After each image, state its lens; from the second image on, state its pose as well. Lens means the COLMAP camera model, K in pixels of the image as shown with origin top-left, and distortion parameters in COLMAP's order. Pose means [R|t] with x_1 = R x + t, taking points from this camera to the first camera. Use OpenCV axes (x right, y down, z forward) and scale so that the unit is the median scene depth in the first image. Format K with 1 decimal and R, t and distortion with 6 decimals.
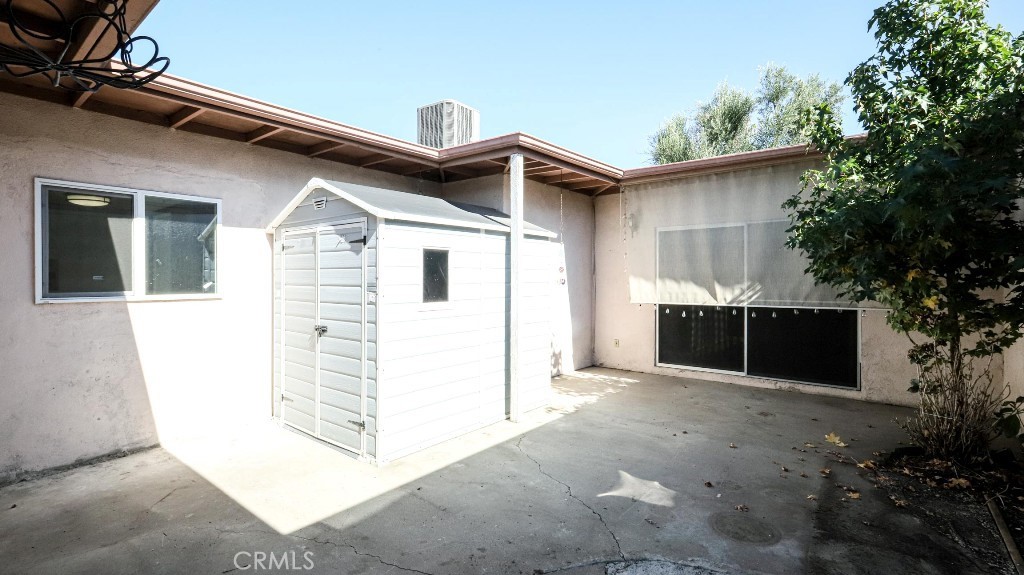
lens RADIAL K [[462.1, 0, 500.5], [0, 462.1, 282.0], [0, 0, 1]] dist [0.000722, 0.001280]
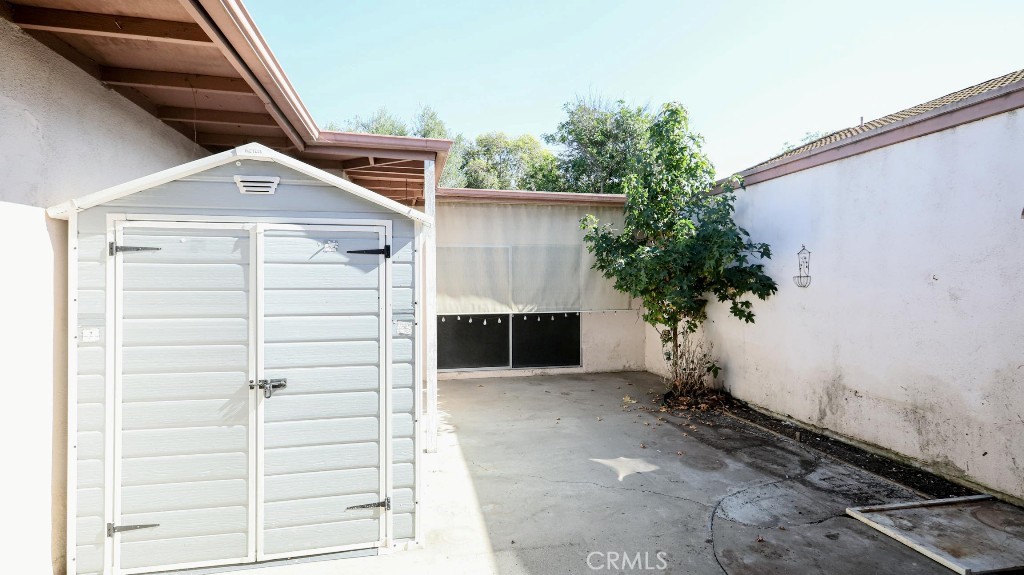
lens RADIAL K [[462.1, 0, 500.5], [0, 462.1, 282.0], [0, 0, 1]] dist [0.000722, 0.001280]
pose [[0.637720, 0.000249, 0.770268, -0.741267], [0.008606, 0.999935, -0.007449, -0.034348], [-0.770220, 0.011379, 0.637677, 0.386809]]
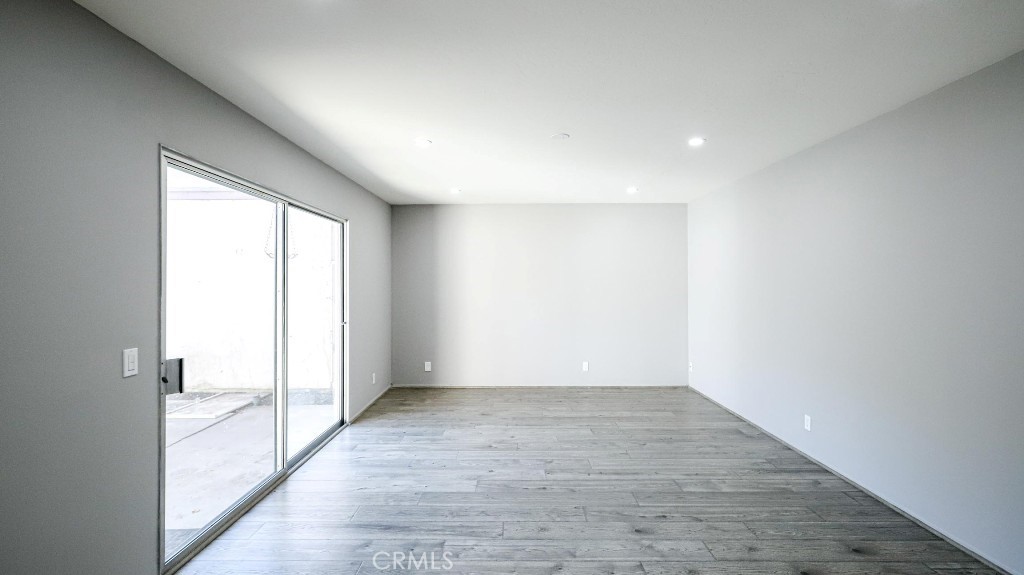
lens RADIAL K [[472.9, 0, 506.8], [0, 472.9, 279.0], [0, 0, 1]] dist [0.000917, 0.001038]
pose [[-0.623109, 0.013217, 0.782023, -1.512309], [0.015570, 0.999869, -0.004493, -0.023385], [-0.781980, 0.009376, -0.623233, 0.506343]]
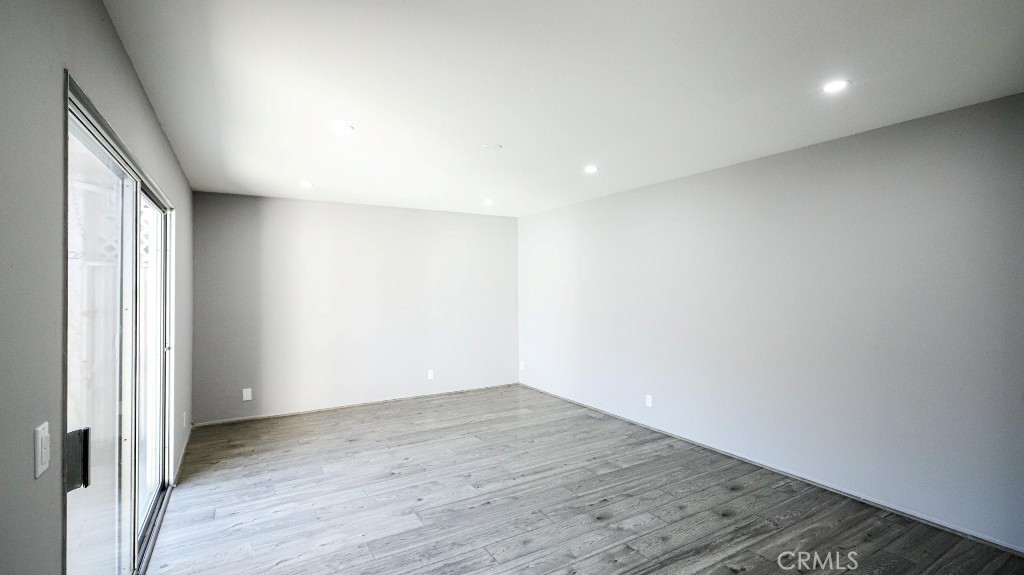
lens RADIAL K [[466.1, 0, 516.8], [0, 466.1, 279.8], [0, 0, 1]] dist [-0.000826, 0.000775]
pose [[-0.942650, 0.014287, 0.333476, -1.198520], [0.014184, 0.999896, -0.002744, -0.041965], [-0.333481, 0.002143, -0.942754, 0.694618]]
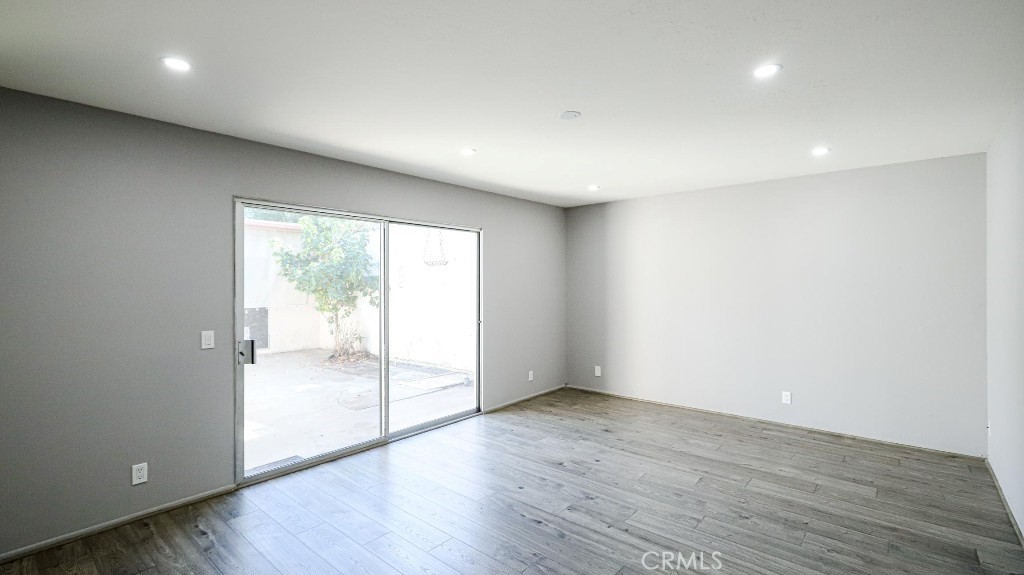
lens RADIAL K [[462.1, 0, 500.5], [0, 462.1, 282.0], [0, 0, 1]] dist [0.000722, 0.001280]
pose [[0.043022, 0.005352, 0.999060, -1.624013], [0.016304, 0.999849, -0.006059, -0.026538], [-0.998941, 0.016549, 0.042928, -0.074068]]
